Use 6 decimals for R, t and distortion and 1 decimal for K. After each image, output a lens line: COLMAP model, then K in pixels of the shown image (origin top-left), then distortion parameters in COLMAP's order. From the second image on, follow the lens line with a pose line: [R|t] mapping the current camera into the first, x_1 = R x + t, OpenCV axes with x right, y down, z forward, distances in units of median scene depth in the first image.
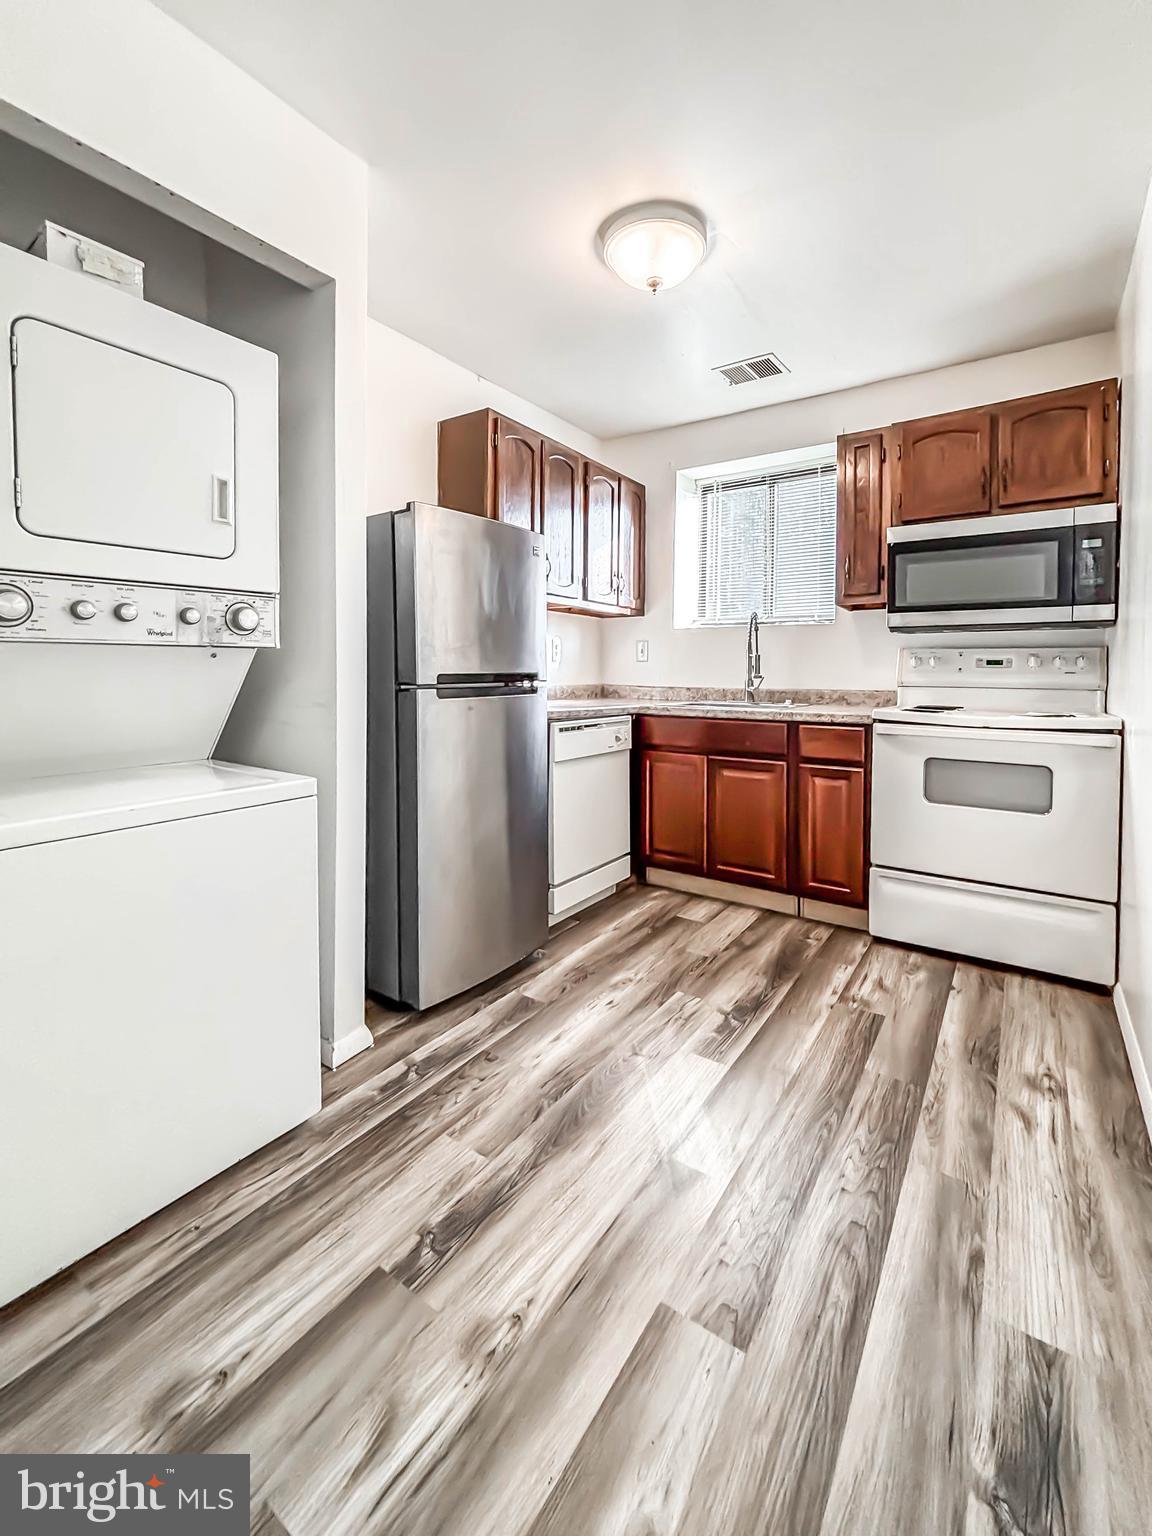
lens RADIAL K [[642.4, 0, 594.5], [0, 642.4, 697.2], [0, 0, 1]] dist [-0.003781, 0.001522]
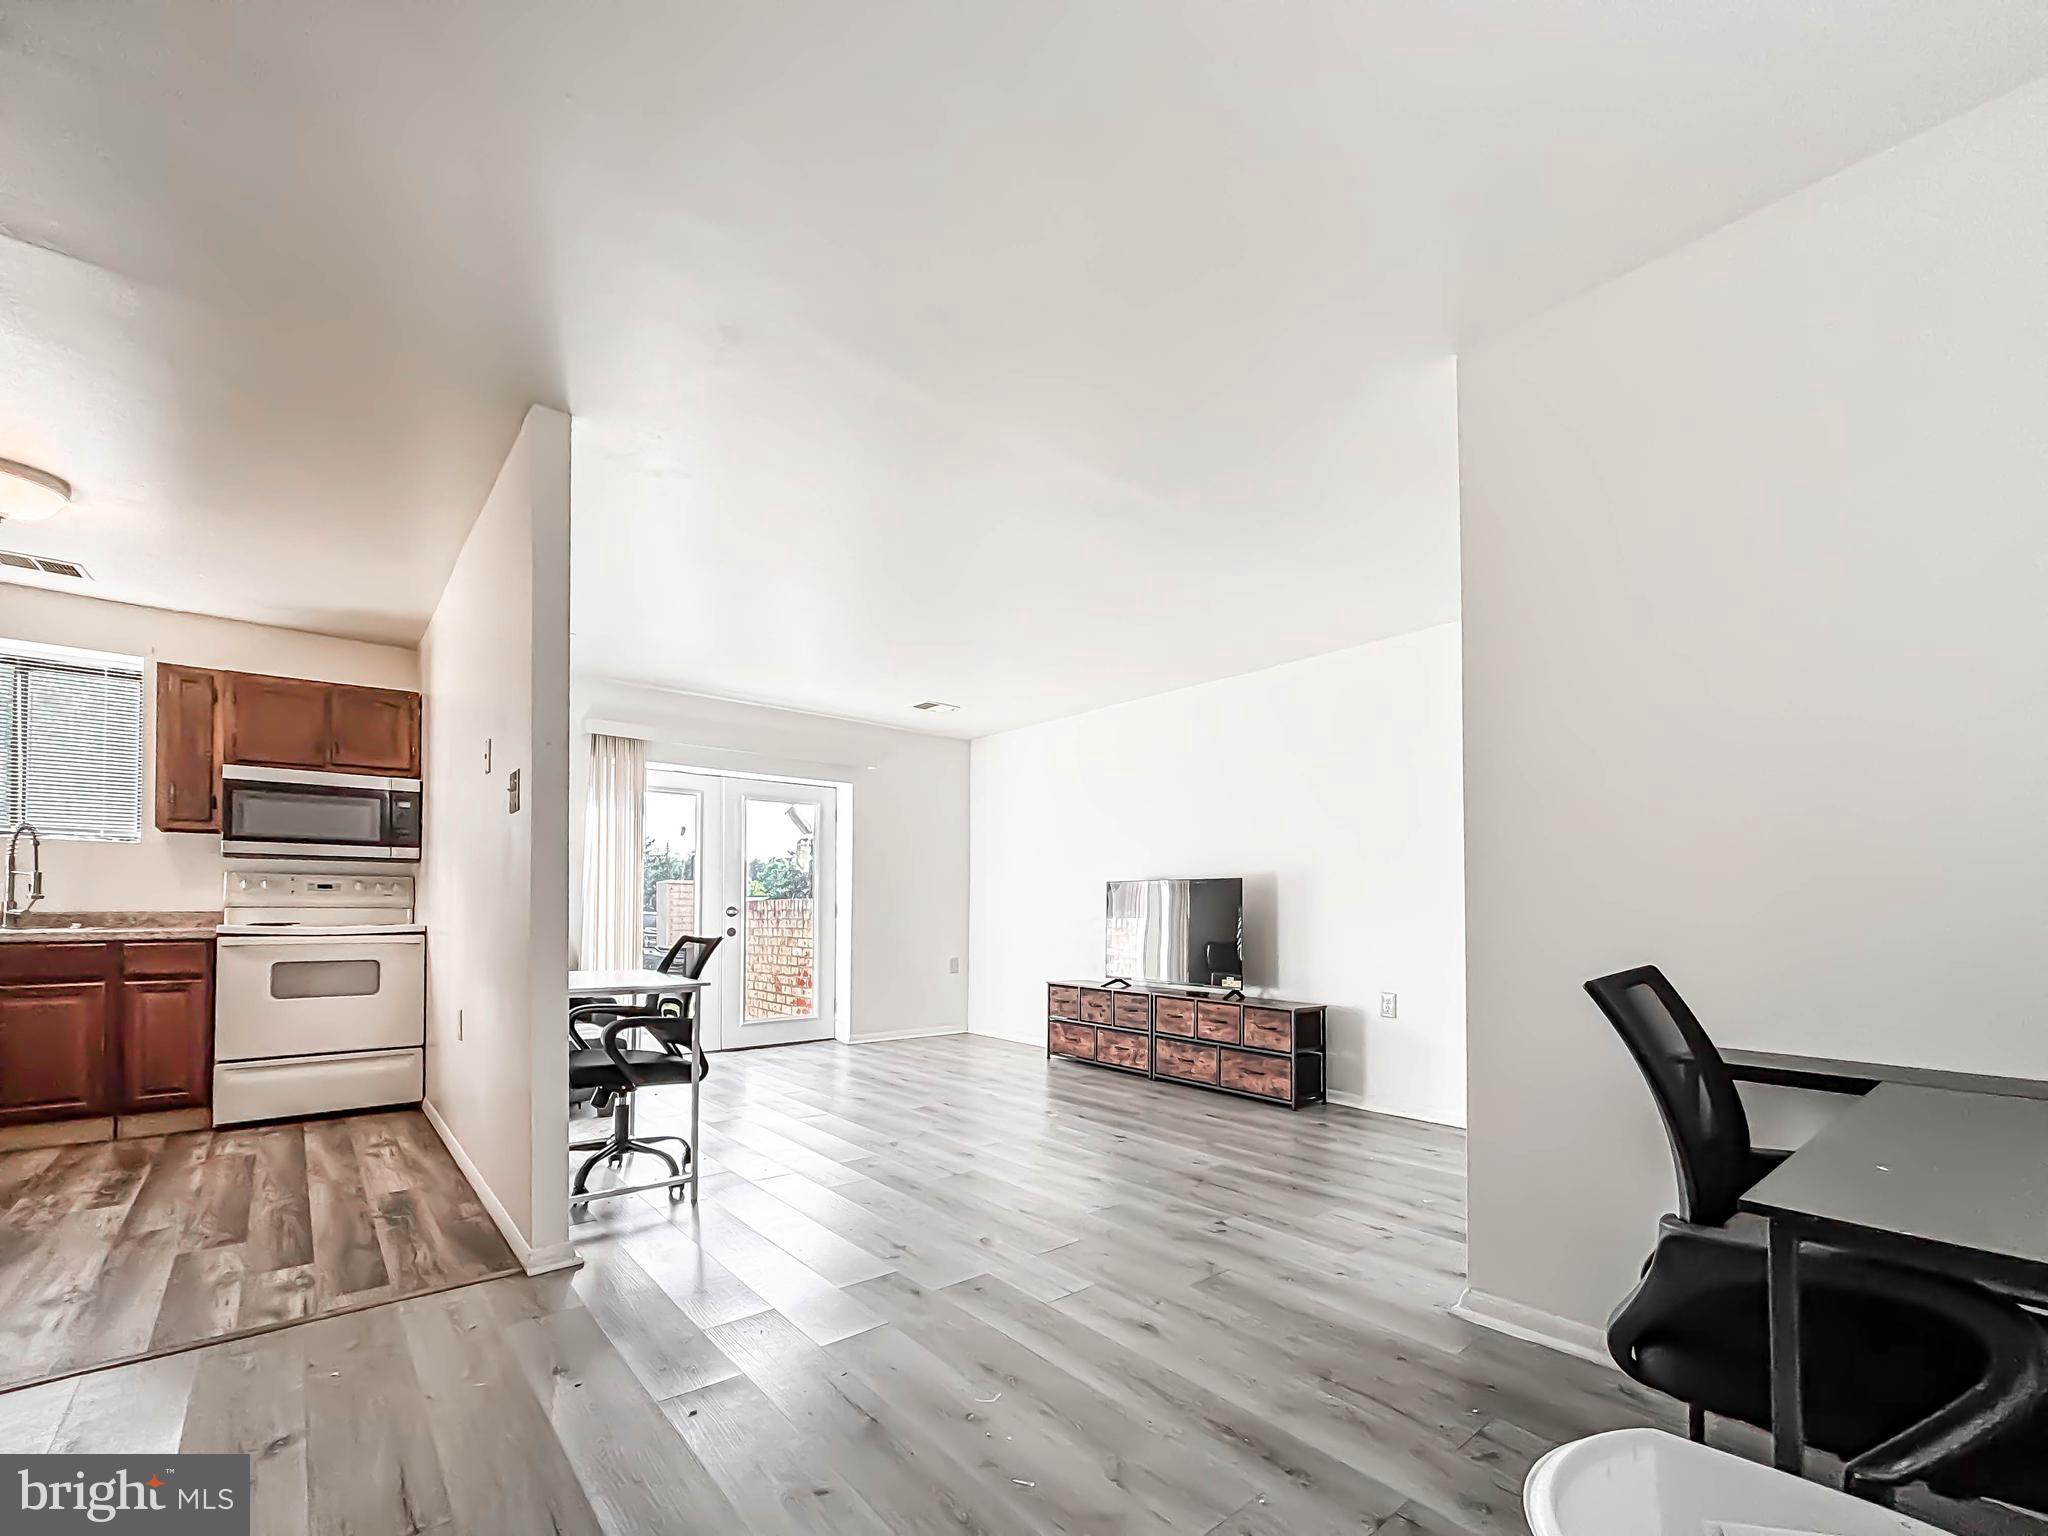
lens RADIAL K [[856.5, 0, 1020.7], [0, 856.5, 882.8], [0, 0, 1]] dist [-0.003781, 0.001522]
pose [[0.270790, 0.023044, 0.962362, -0.709421], [0.039286, 0.998616, -0.034967, 0.058764], [-0.961836, 0.047276, 0.269510, -0.862488]]
